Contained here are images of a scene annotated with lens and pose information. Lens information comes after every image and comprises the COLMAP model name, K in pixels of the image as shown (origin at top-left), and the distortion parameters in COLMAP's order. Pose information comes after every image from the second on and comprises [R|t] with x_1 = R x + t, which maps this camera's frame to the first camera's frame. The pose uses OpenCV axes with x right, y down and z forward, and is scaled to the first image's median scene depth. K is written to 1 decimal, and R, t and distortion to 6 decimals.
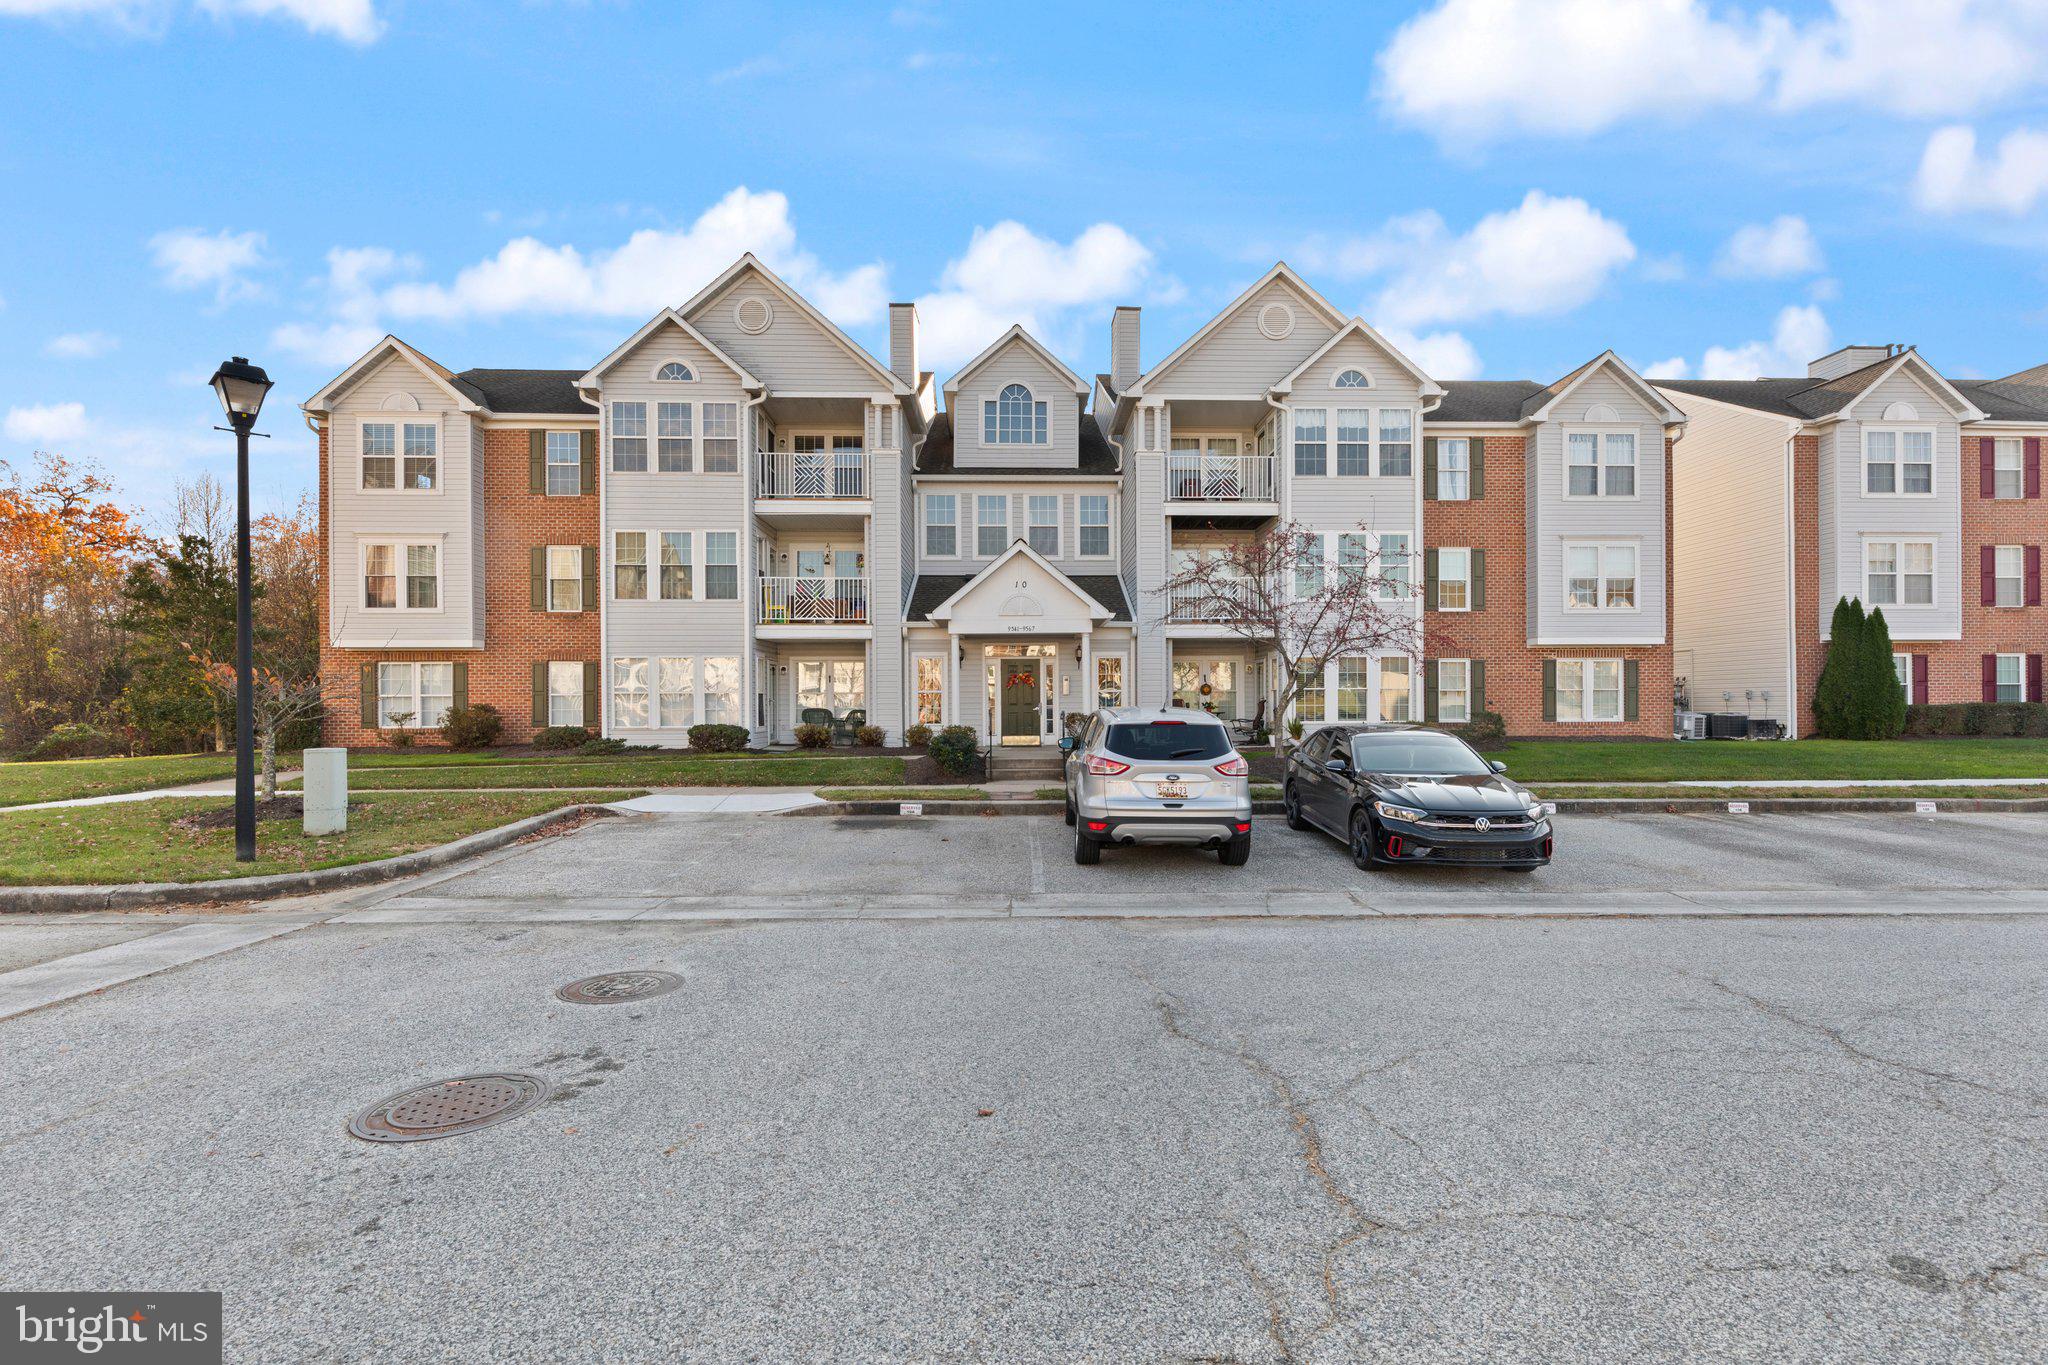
lens RADIAL K [[944.6, 0, 1025.9], [0, 944.6, 693.8], [0, 0, 1]] dist [0.002139, 0.000104]
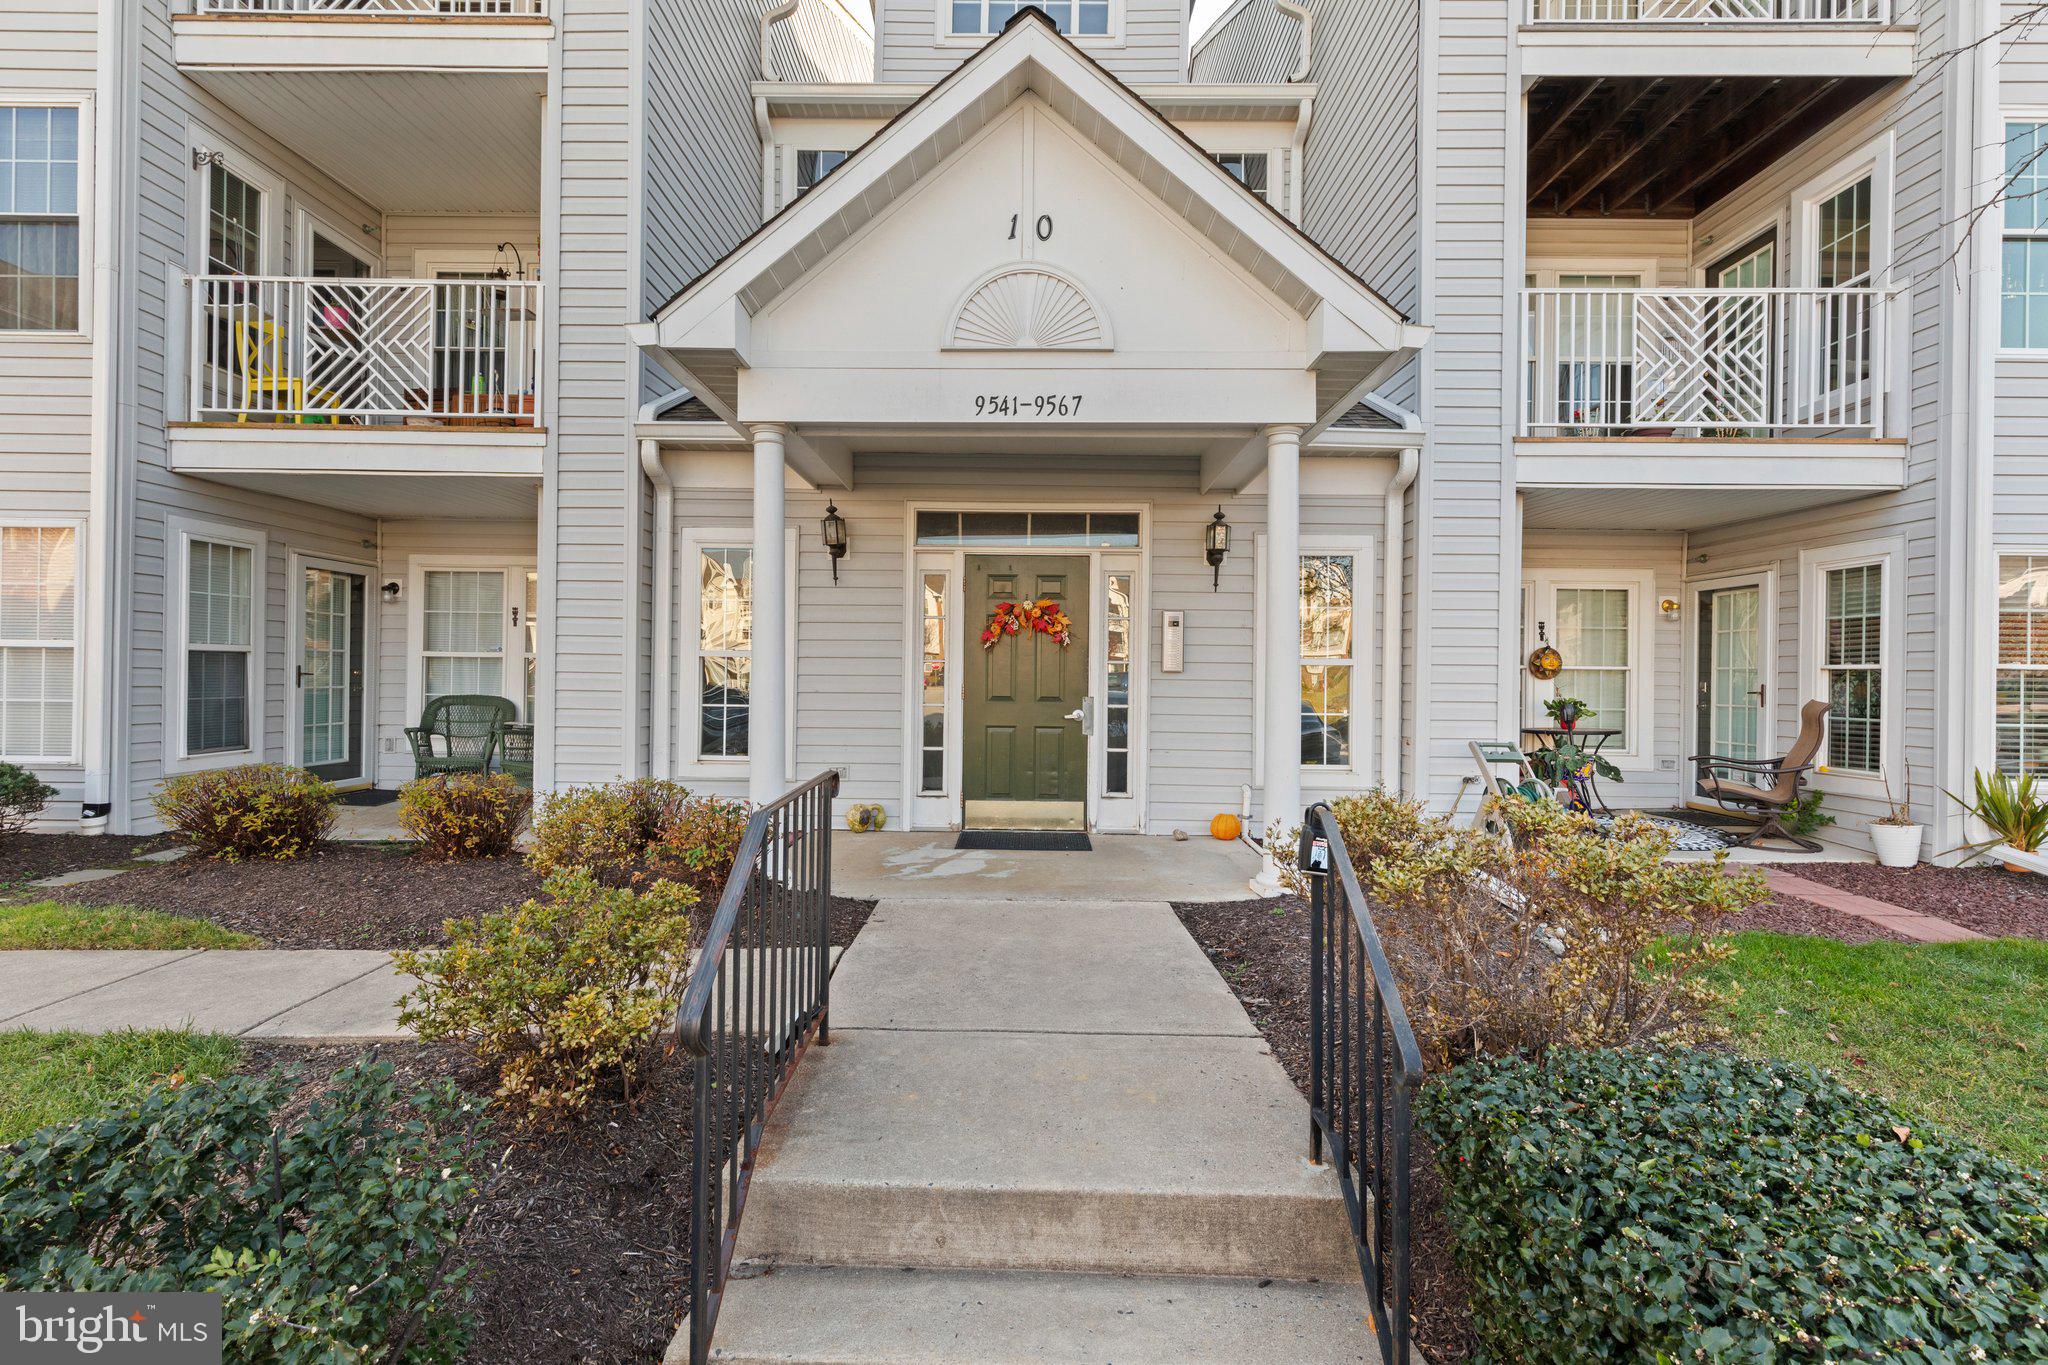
lens RADIAL K [[944.6, 0, 1025.9], [0, 944.6, 693.8], [0, 0, 1]] dist [0.002139, 0.000104]
pose [[0.999748, 0.015376, -0.016357, -0.000417], [-0.015158, 0.999795, 0.013403, 0.005270], [0.016559, -0.013152, 0.999776, 0.693853]]
